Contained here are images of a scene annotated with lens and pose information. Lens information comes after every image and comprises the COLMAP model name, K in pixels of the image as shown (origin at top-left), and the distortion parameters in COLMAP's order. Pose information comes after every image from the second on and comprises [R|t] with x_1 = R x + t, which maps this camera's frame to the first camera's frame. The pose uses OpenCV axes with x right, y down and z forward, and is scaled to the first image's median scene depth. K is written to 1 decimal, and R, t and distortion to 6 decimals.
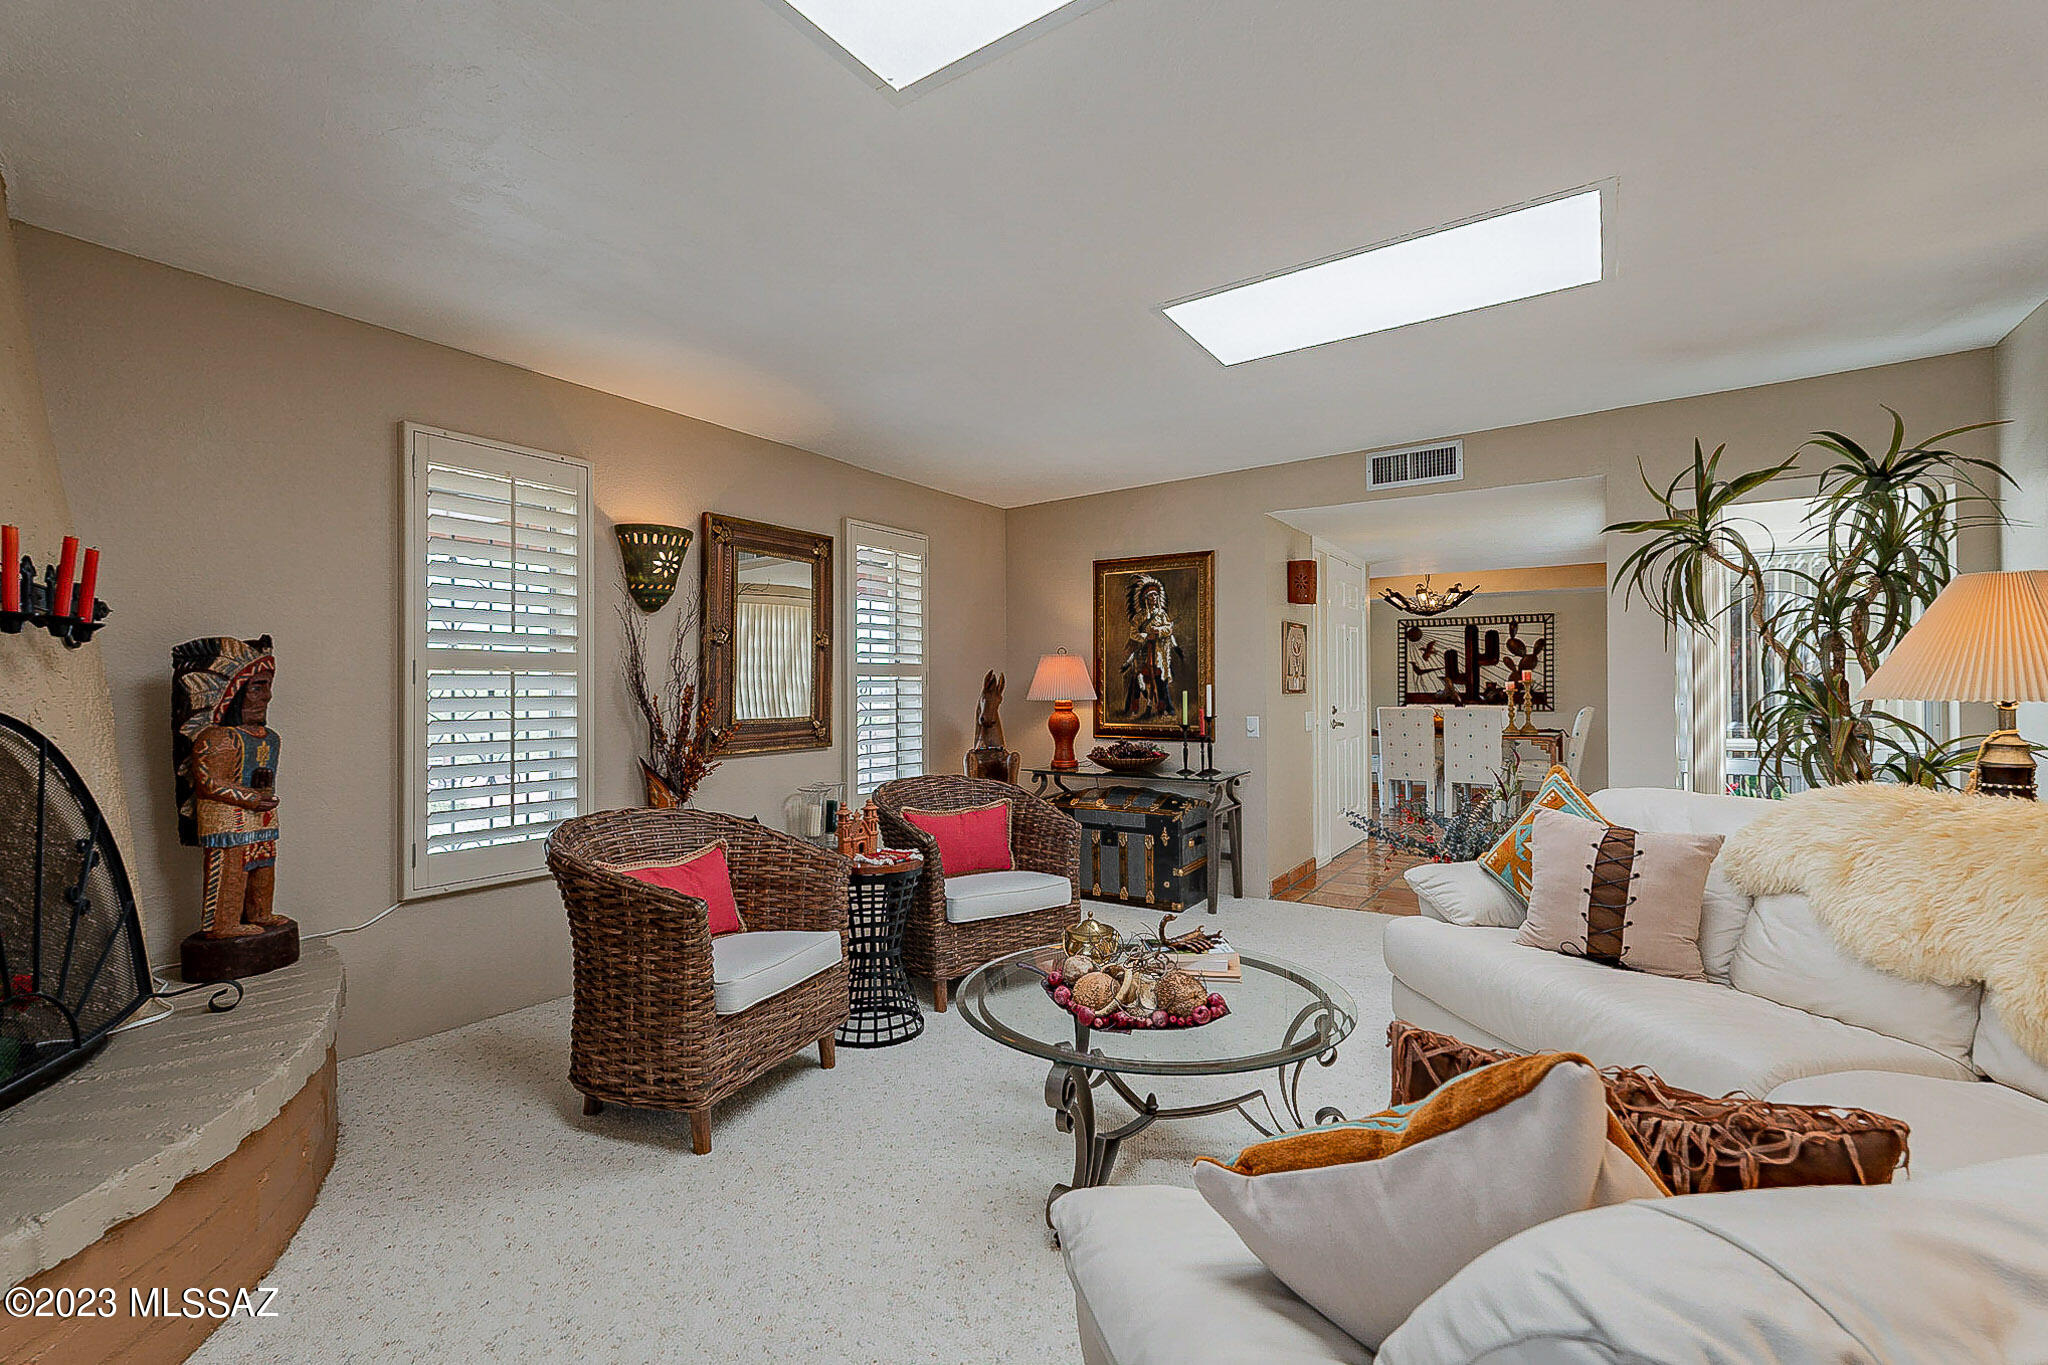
lens RADIAL K [[901.6, 0, 1026.0], [0, 901.6, 685.2], [0, 0, 1]] dist [-0.002143, 0.000004]
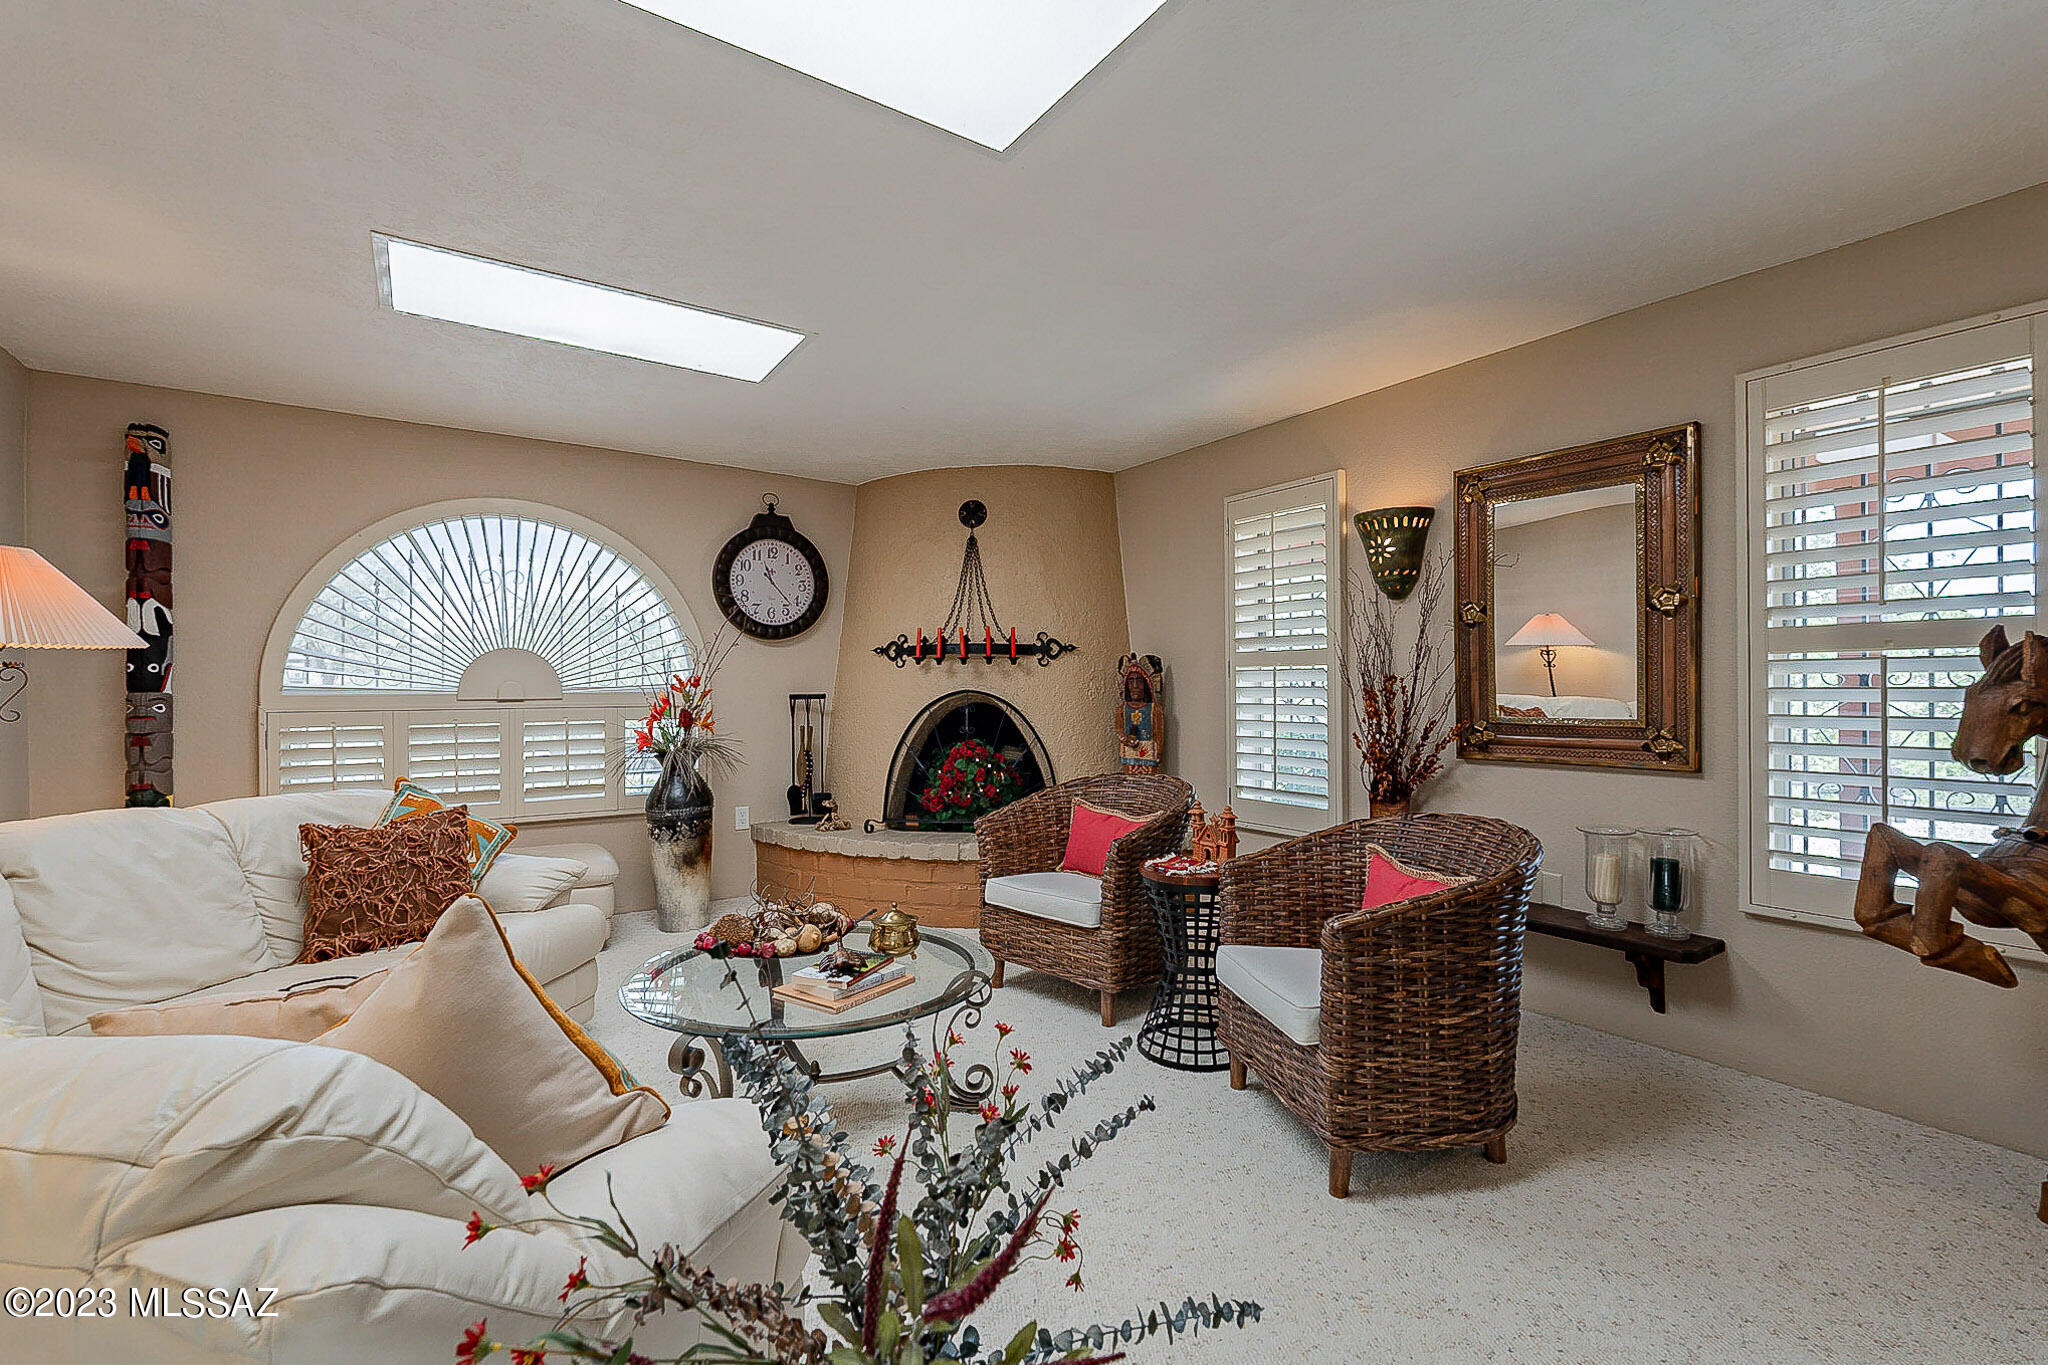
lens RADIAL K [[901.6, 0, 1027.8], [0, 901.6, 690.9], [0, 0, 1]] dist [-0.002143, 0.000004]
pose [[-0.394772, 0.003896, -0.918771, 0.936748], [0.007633, 0.999970, 0.000960, 0.018768], [0.918748, -0.006633, -0.394790, 1.516189]]
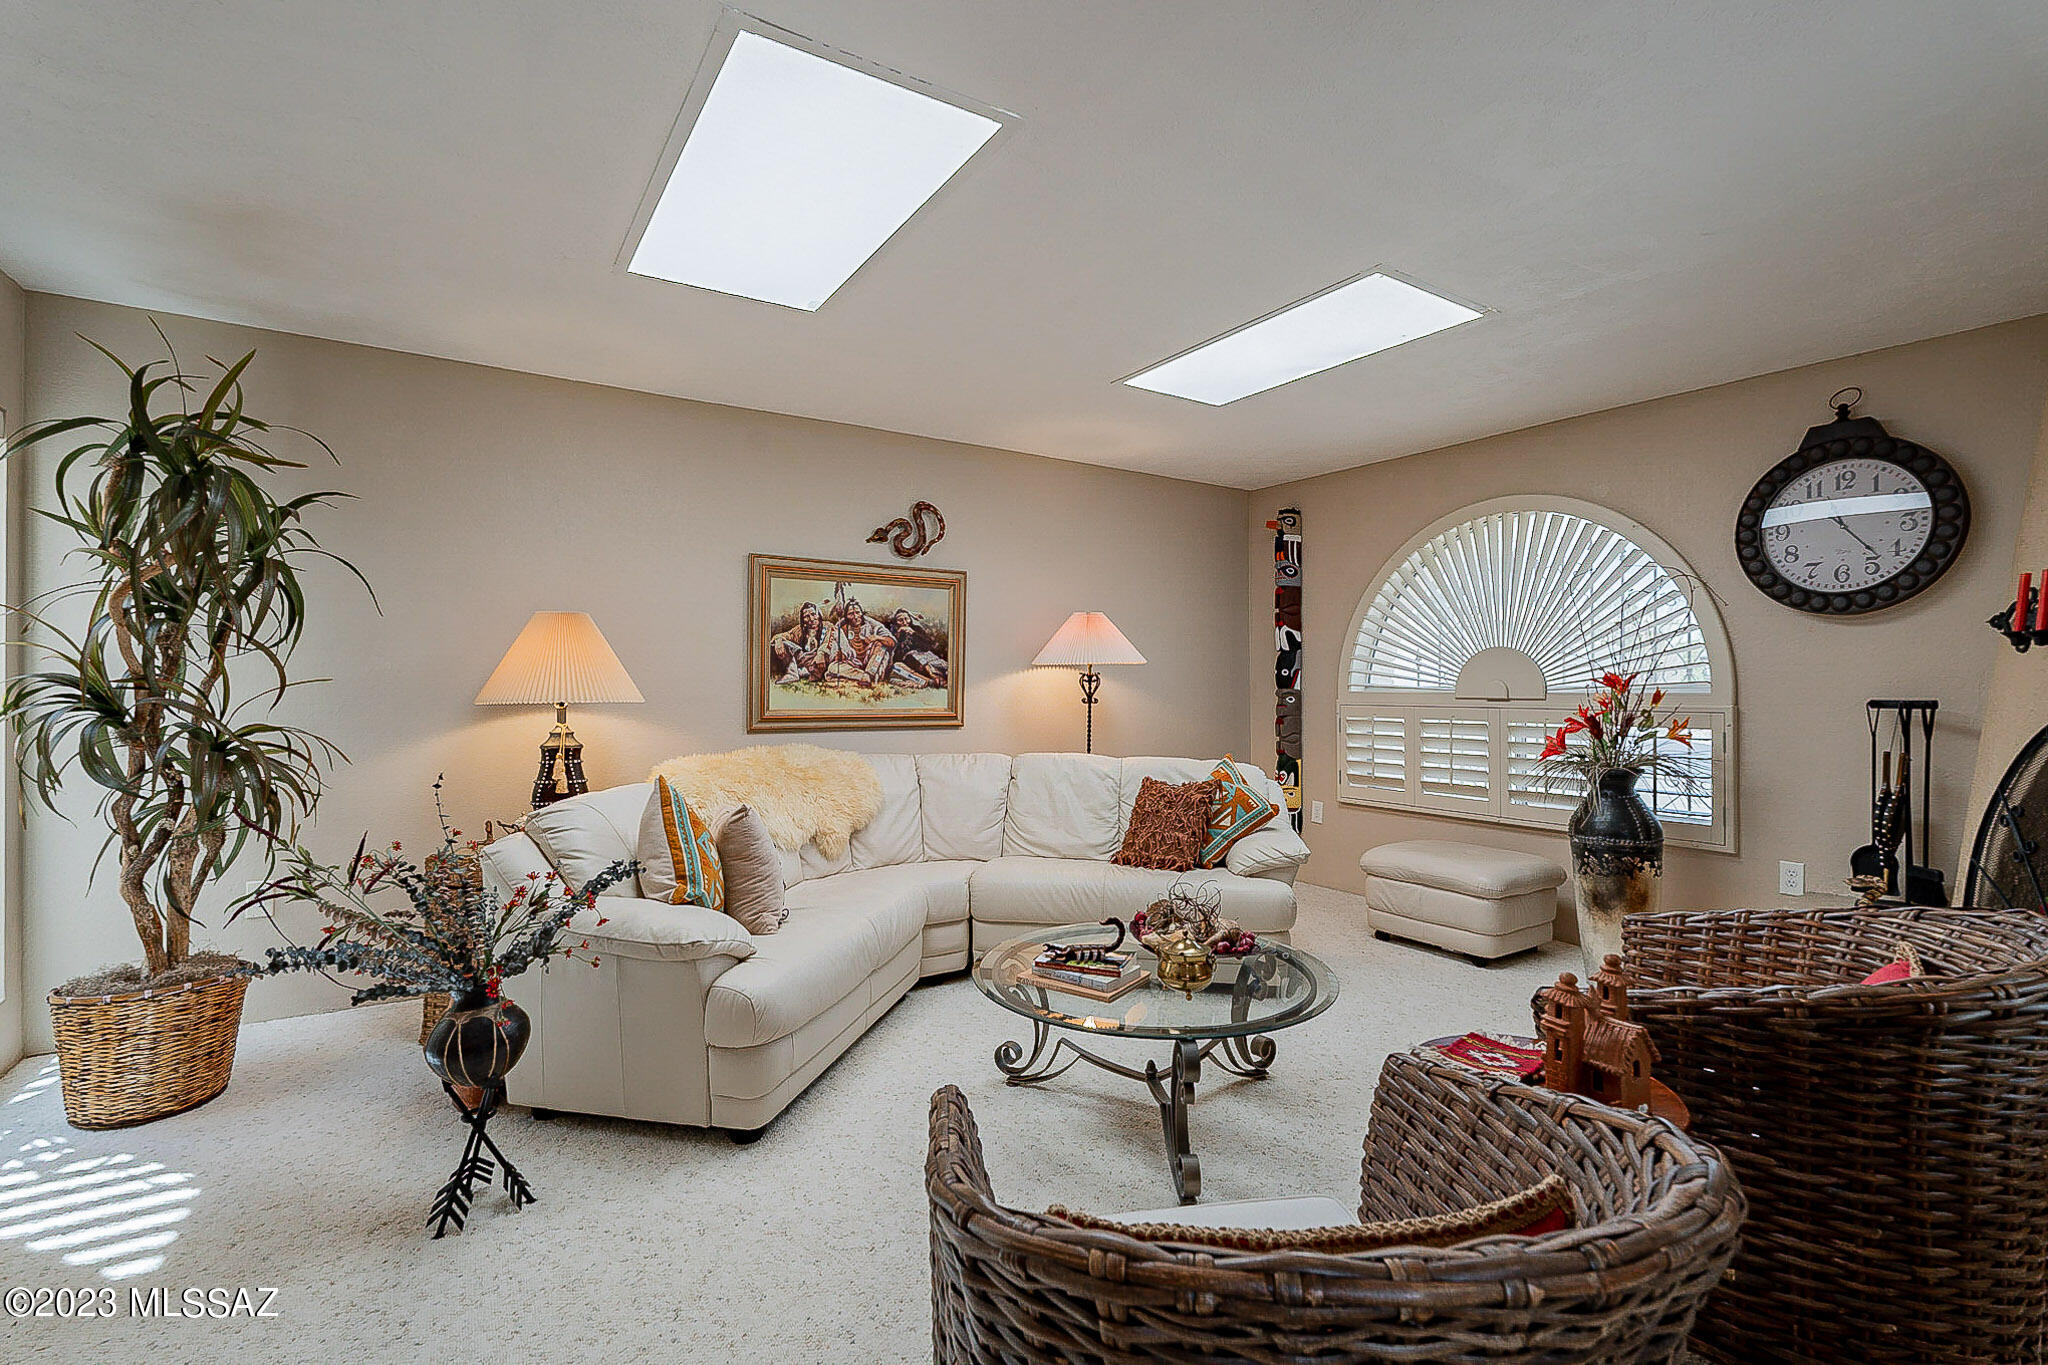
lens RADIAL K [[901.6, 0, 1024.7], [0, 901.6, 689.2], [0, 0, 1]] dist [-0.002143, 0.000004]
pose [[-0.907023, -0.004845, 0.421052, -0.167884], [-0.004411, 0.999988, 0.002006, 0.012047], [-0.421057, -0.000037, -0.907034, 1.871262]]
